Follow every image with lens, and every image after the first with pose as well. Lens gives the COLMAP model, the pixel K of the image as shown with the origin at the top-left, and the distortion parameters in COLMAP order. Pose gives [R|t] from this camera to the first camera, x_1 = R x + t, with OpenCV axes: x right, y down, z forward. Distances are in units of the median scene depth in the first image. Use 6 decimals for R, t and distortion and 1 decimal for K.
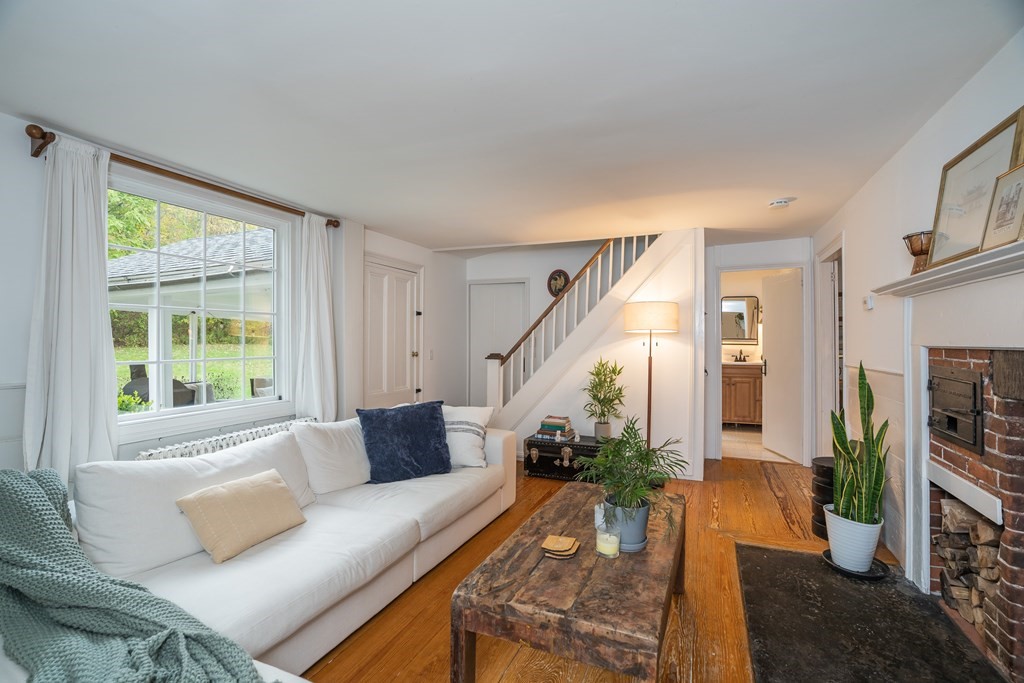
lens RADIAL K [[489.0, 0, 506.4], [0, 489.0, 335.4], [0, 0, 1]] dist [-0.009096, 0.000934]
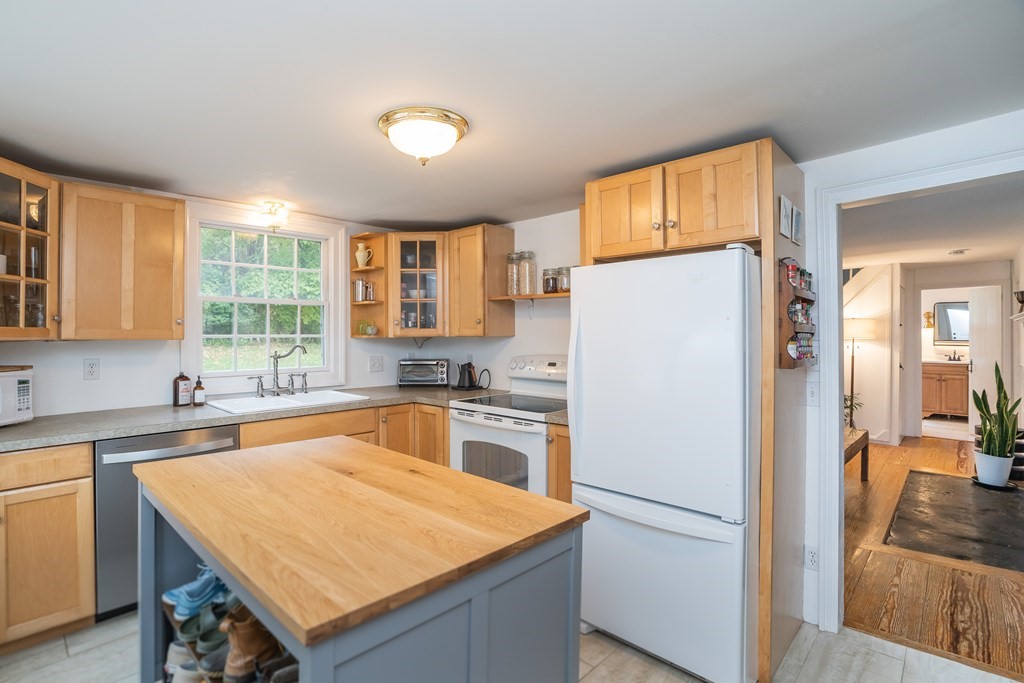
lens RADIAL K [[489.0, 0, 491.0], [0, 489.0, 332.7], [0, 0, 1]] dist [-0.009096, 0.000934]
pose [[0.930585, -0.001836, -0.366071, -0.204629], [0.004310, 0.999973, 0.005942, -0.043905], [0.366050, -0.007107, 0.930568, -0.849795]]
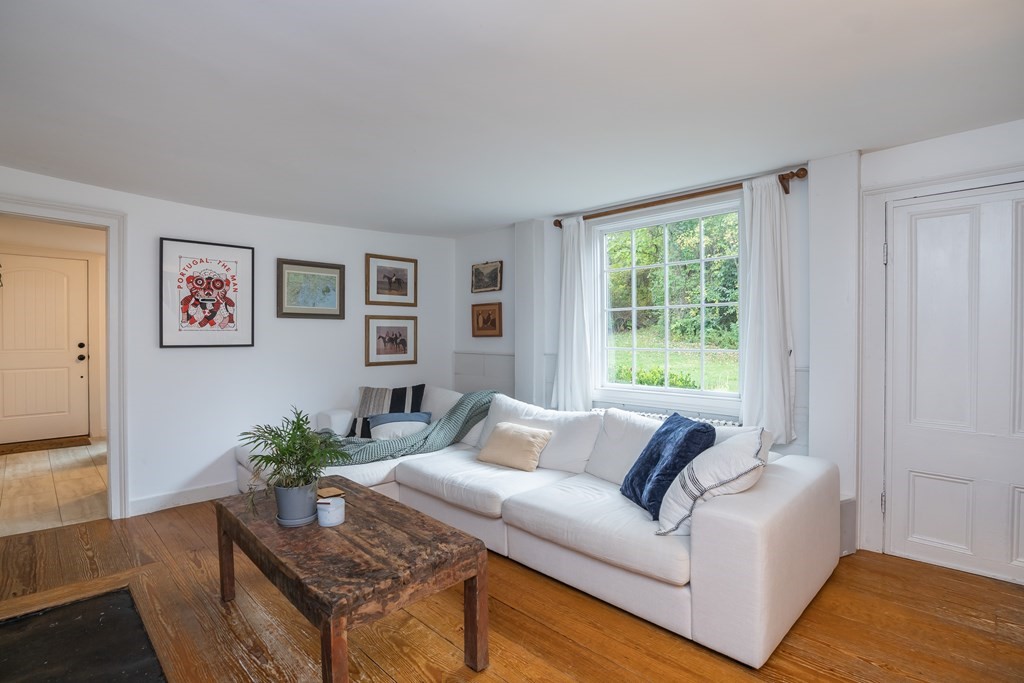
lens RADIAL K [[489.0, 0, 488.5], [0, 489.0, 340.8], [0, 0, 1]] dist [-0.009096, 0.000934]
pose [[-0.402889, 0.013329, -0.915152, 0.515010], [0.009191, 0.999902, 0.010517, 0.009197], [0.915203, -0.004174, -0.402972, 0.886910]]
